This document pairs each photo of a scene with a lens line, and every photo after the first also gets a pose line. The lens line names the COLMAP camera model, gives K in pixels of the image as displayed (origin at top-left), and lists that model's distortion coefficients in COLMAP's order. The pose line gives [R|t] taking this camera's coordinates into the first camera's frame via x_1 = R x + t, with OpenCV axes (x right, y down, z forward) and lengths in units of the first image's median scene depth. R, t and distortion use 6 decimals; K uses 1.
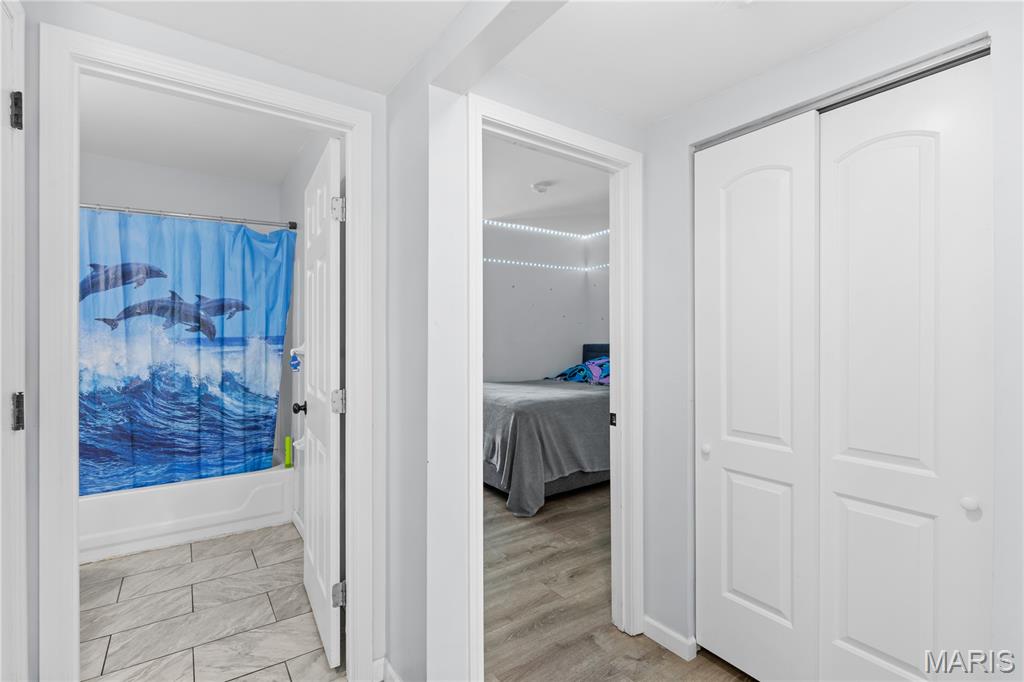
lens RADIAL K [[471.1, 0, 509.0], [0, 471.1, 329.5], [0, 0, 1]] dist [-0.000973, -0.000119]
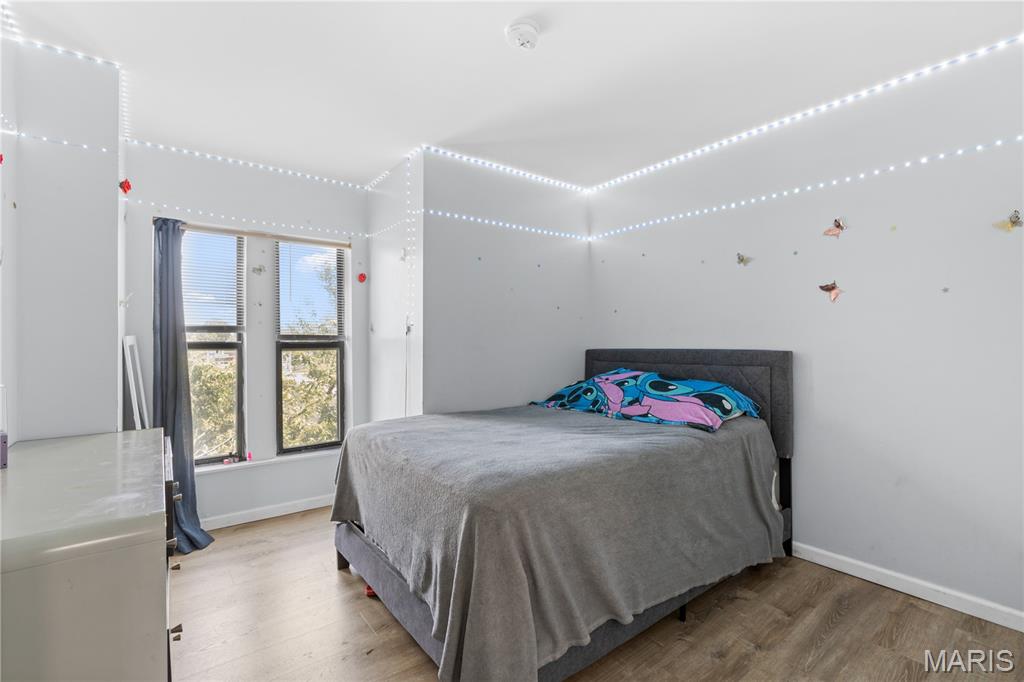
lens RADIAL K [[471.1, 0, 509.0], [0, 471.1, 329.5], [0, 0, 1]] dist [-0.000973, -0.000119]
pose [[0.999066, -0.004472, 0.042985, 0.029441], [0.004820, 0.999956, -0.007992, 0.012178], [-0.042947, 0.008192, 0.999044, 0.522951]]
